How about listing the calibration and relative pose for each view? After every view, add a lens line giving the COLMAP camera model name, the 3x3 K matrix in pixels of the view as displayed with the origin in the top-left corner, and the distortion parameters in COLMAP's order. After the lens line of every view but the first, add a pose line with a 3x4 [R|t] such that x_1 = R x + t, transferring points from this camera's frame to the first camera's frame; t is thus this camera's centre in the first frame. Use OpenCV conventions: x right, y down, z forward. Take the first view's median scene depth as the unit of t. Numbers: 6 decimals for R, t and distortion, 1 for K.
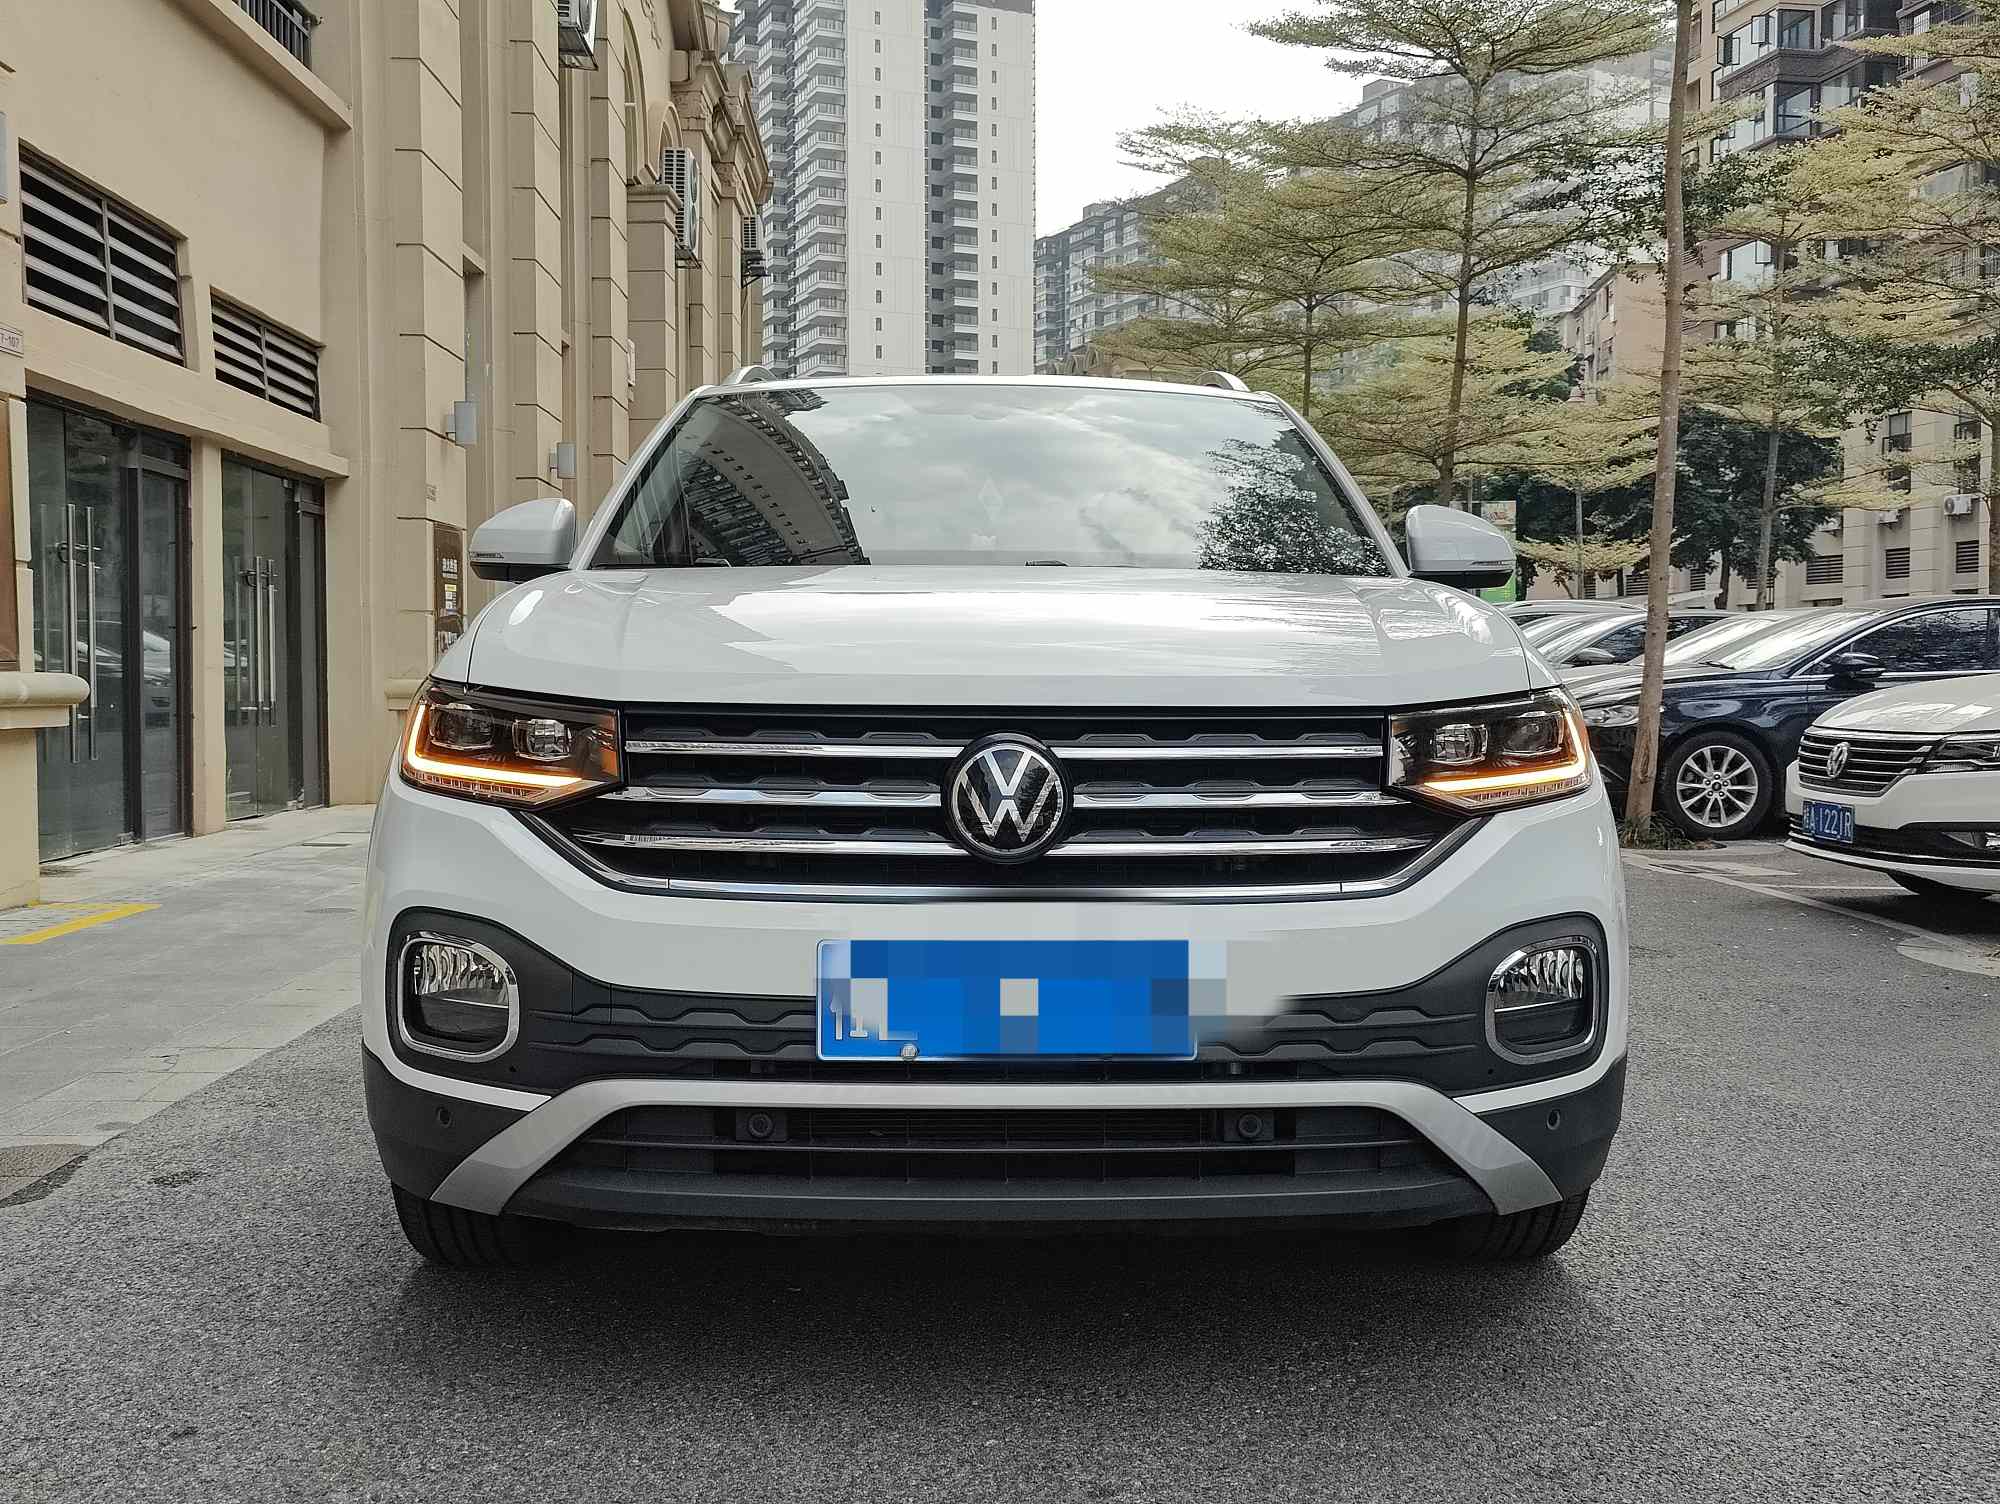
lens RADIAL K [[1977.7, 0, 1000.0], [0, 1977.7, 752.0], [0, 0, 1]] dist [0.040615, -0.010791]
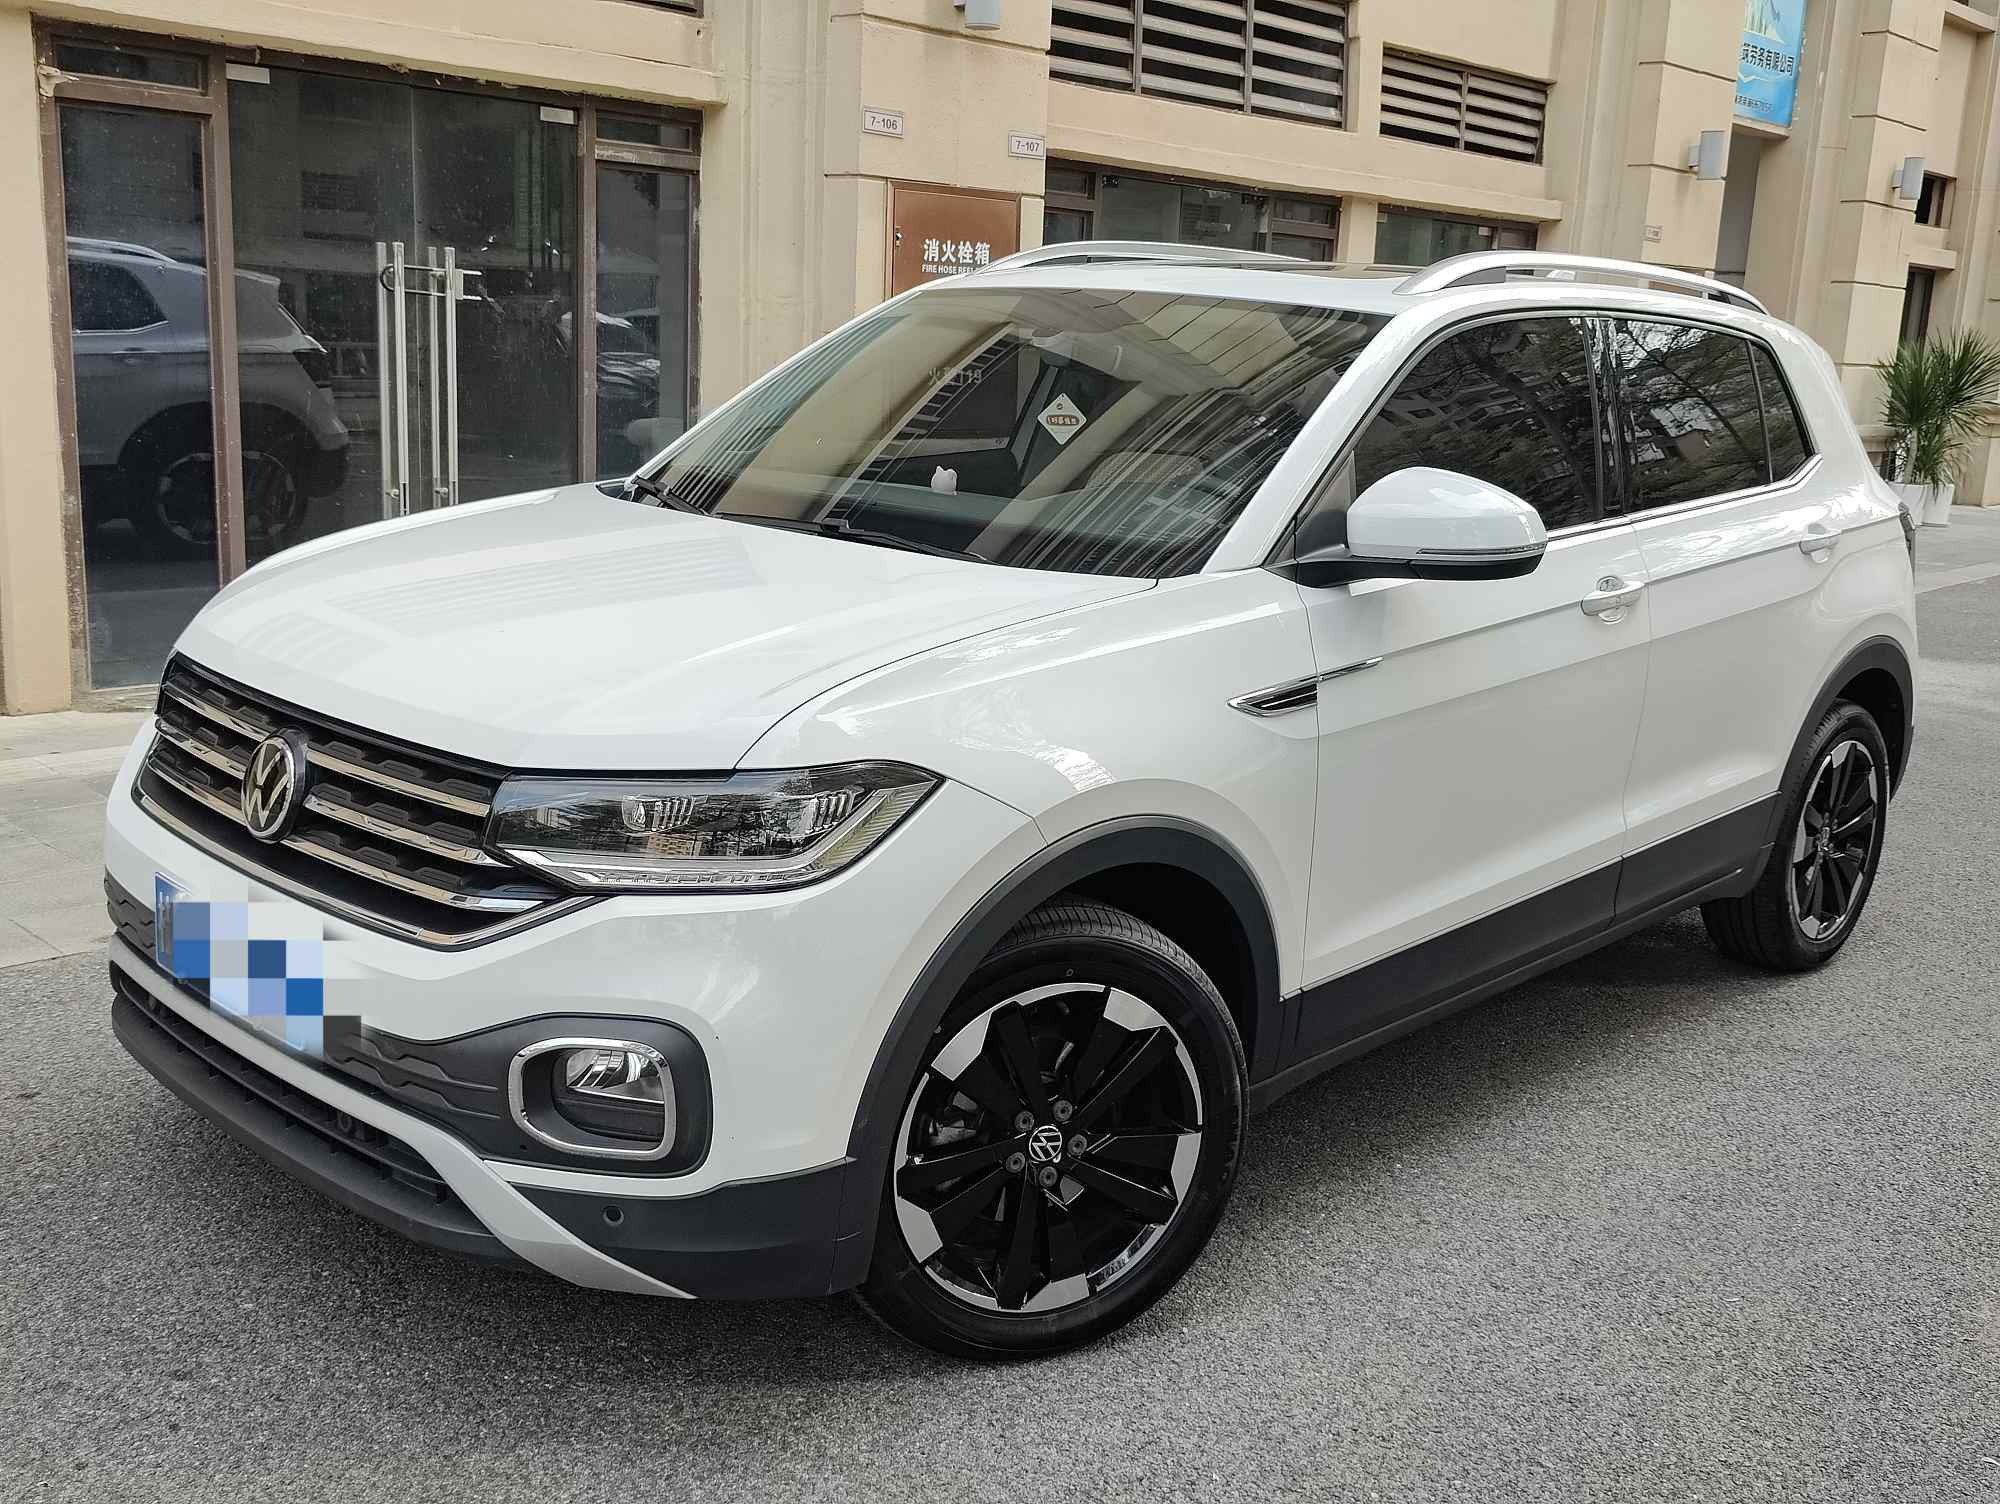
lens RADIAL K [[1977.7, 0, 1000.0], [0, 1977.7, 752.0], [0, 0, 1]] dist [0.040615, -0.010791]
pose [[0.704242, 0.181328, -0.686413, 0.243086], [-0.070680, 0.979937, 0.186351, -0.054150], [0.706433, -0.082721, 0.702930, 0.110563]]
